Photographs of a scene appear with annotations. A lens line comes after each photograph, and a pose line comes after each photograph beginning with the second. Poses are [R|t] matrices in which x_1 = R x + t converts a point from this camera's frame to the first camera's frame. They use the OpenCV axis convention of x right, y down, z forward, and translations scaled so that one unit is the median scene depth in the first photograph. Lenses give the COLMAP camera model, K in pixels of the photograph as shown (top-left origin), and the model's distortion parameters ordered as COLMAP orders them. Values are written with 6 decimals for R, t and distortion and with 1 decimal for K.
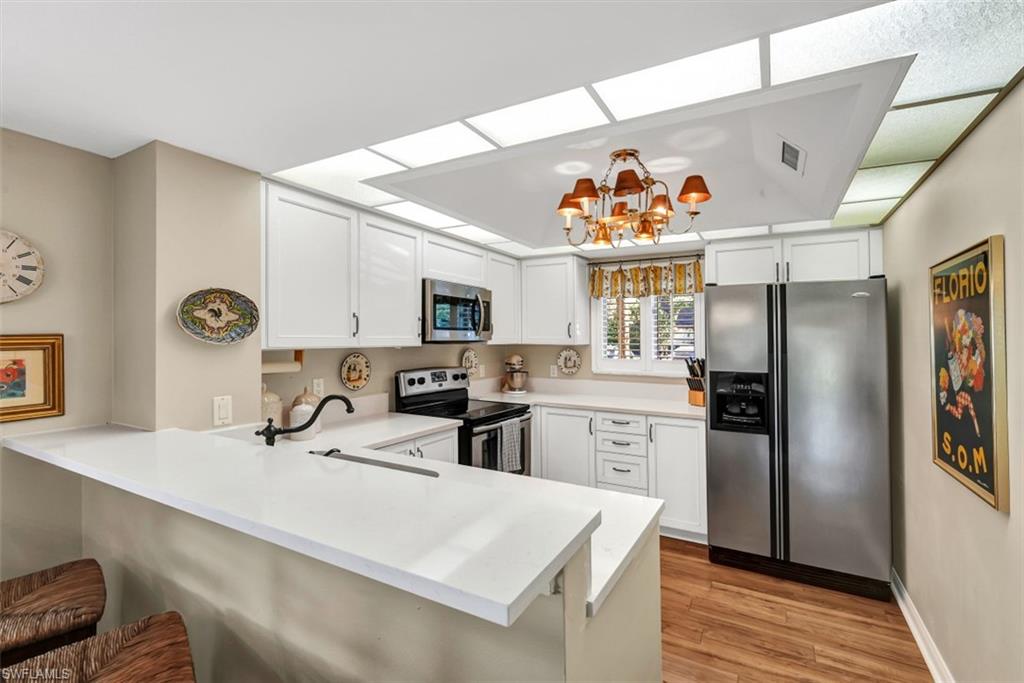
lens RADIAL K [[458.7, 0, 512.2], [0, 458.7, 331.1], [0, 0, 1]] dist [0.000774, 0.000149]
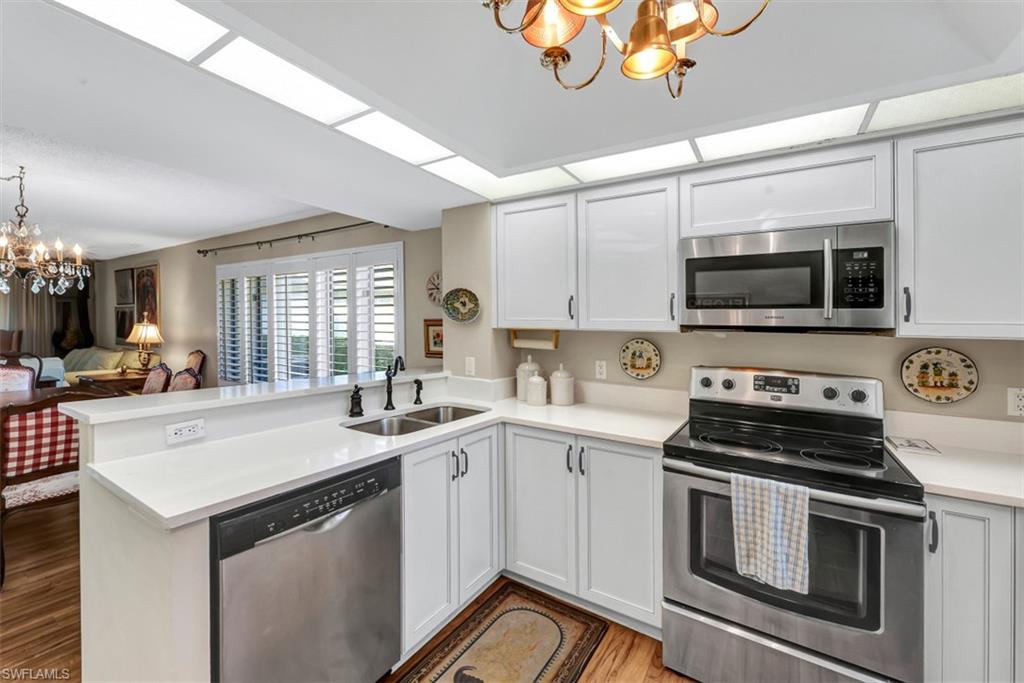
lens RADIAL K [[409.6, 0, 512.0], [0, 409.6, 341.5], [0, 0, 1]] dist [0.000174, 0.000130]
pose [[-0.037929, 0.035018, -0.998667, 0.477975], [-0.003225, 0.999376, 0.035165, 0.025170], [0.999275, 0.004555, -0.037792, 0.762166]]
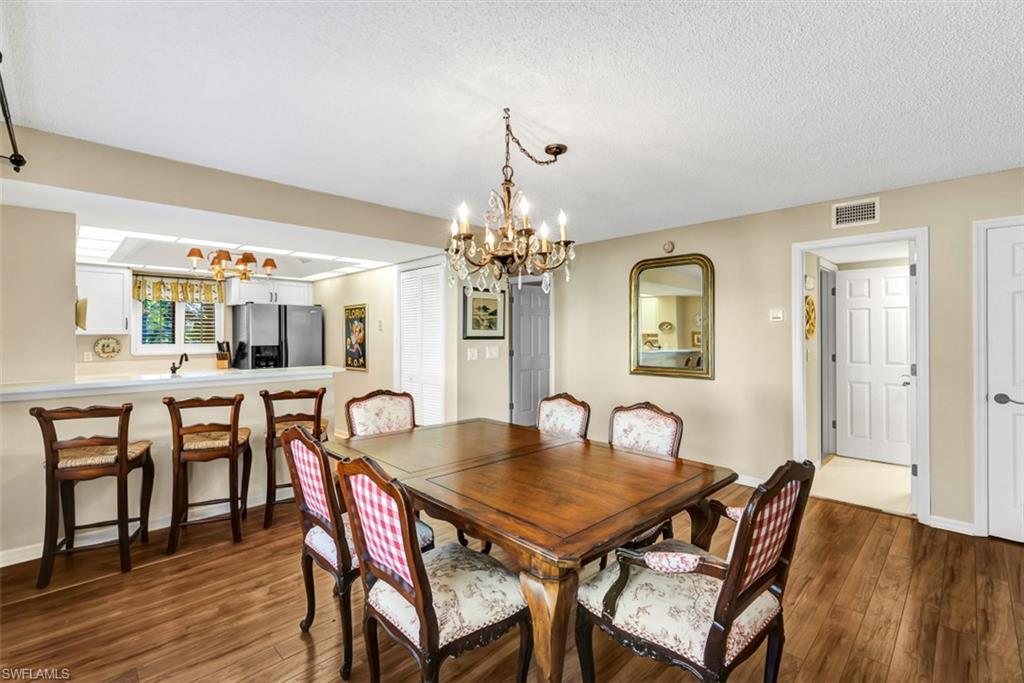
lens RADIAL K [[449.0, 0, 514.7], [0, 449.0, 328.9], [0, 0, 1]] dist [0.001078, 0.000081]
pose [[0.270453, 0.003928, 0.962725, -1.132357], [-0.011332, 0.999935, -0.000897, 0.002593], [-0.962667, -0.010667, 0.270480, -0.624916]]
